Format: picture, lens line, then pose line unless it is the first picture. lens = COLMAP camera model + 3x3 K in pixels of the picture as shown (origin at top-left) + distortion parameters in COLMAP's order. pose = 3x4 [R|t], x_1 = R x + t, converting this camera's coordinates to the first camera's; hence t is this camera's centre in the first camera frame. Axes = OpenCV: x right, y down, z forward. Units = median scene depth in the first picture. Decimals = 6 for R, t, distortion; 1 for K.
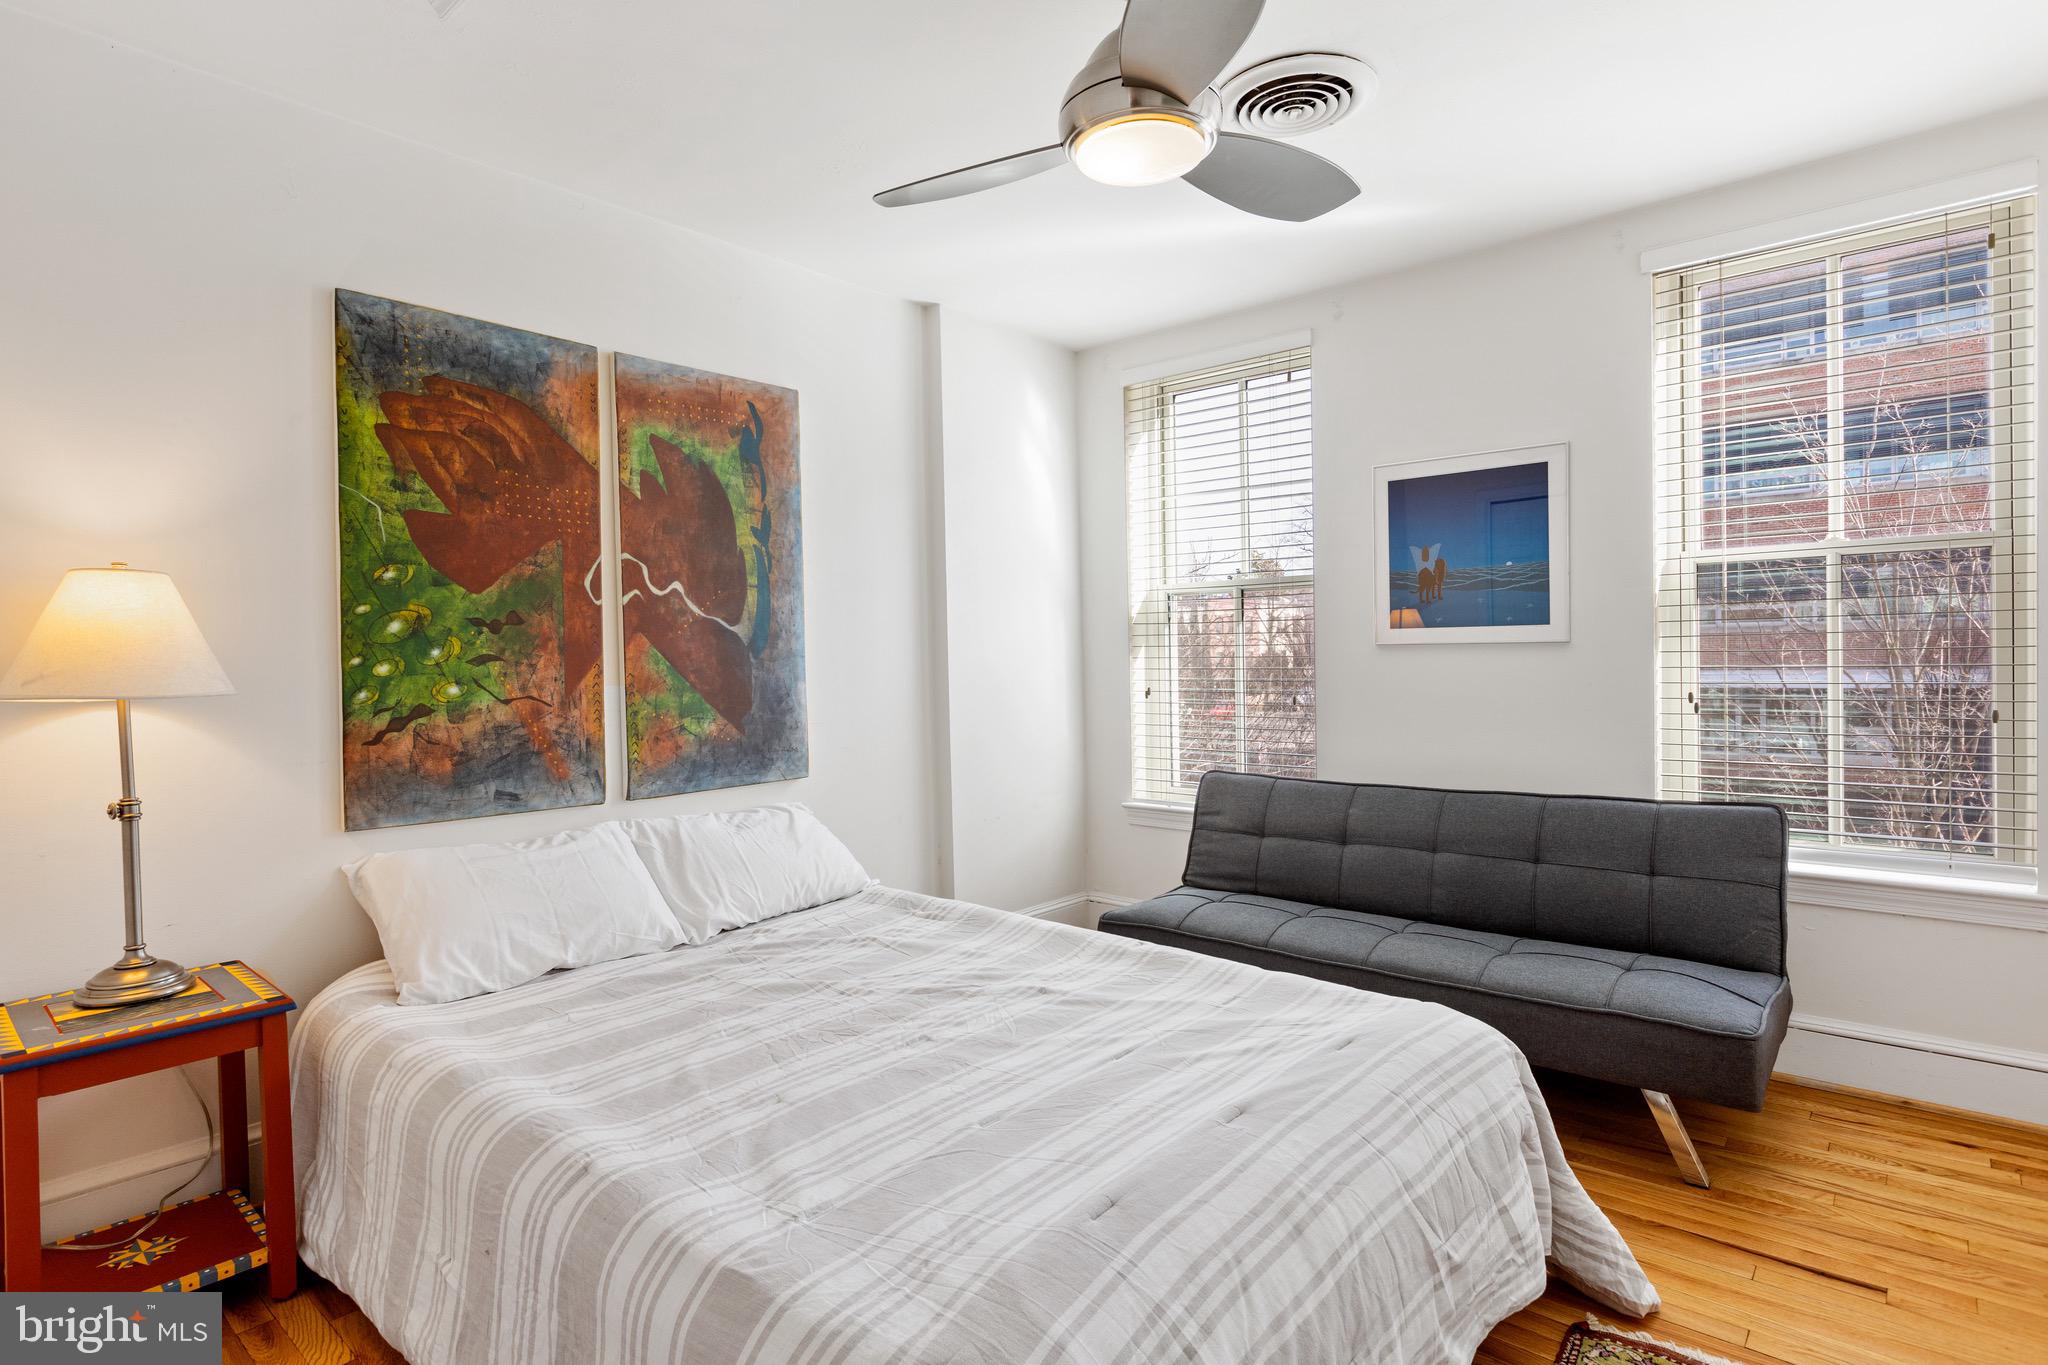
lens RADIAL K [[1041.8, 0, 1006.1], [0, 1041.8, 661.3], [0, 0, 1]] dist [-0.000420, -0.001818]
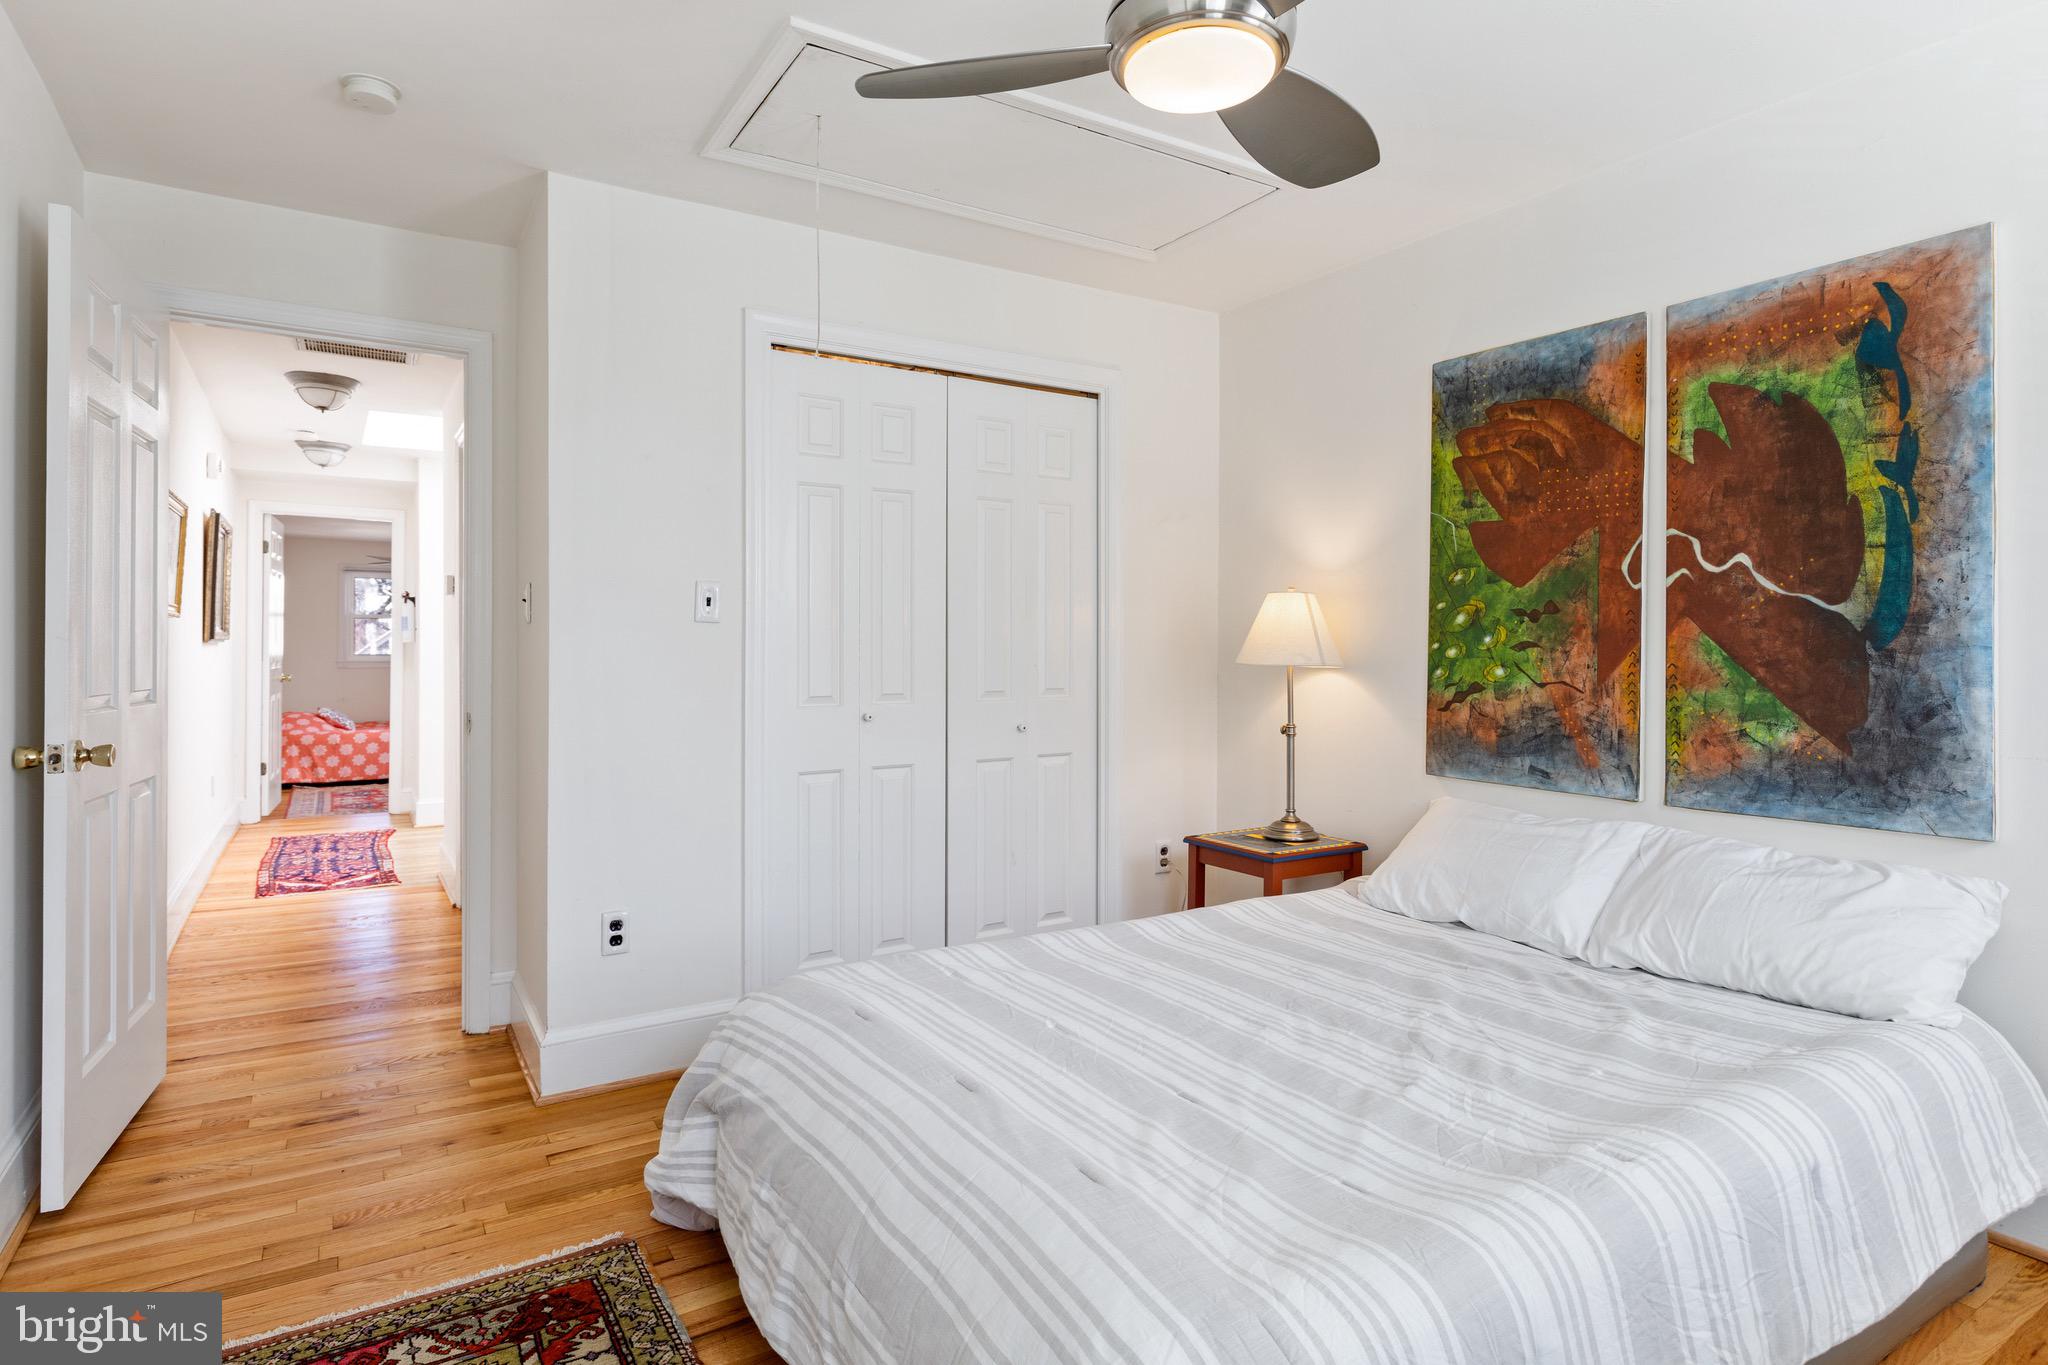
lens RADIAL K [[1041.8, 0, 1020.5], [0, 1041.8, 637.5], [0, 0, 1]] dist [-0.000420, -0.001818]
pose [[-0.258894, 0.006538, -0.965884, 0.675937], [-0.002897, 0.999967, 0.007545, -0.016595], [0.965901, 0.004751, -0.258867, 0.728616]]
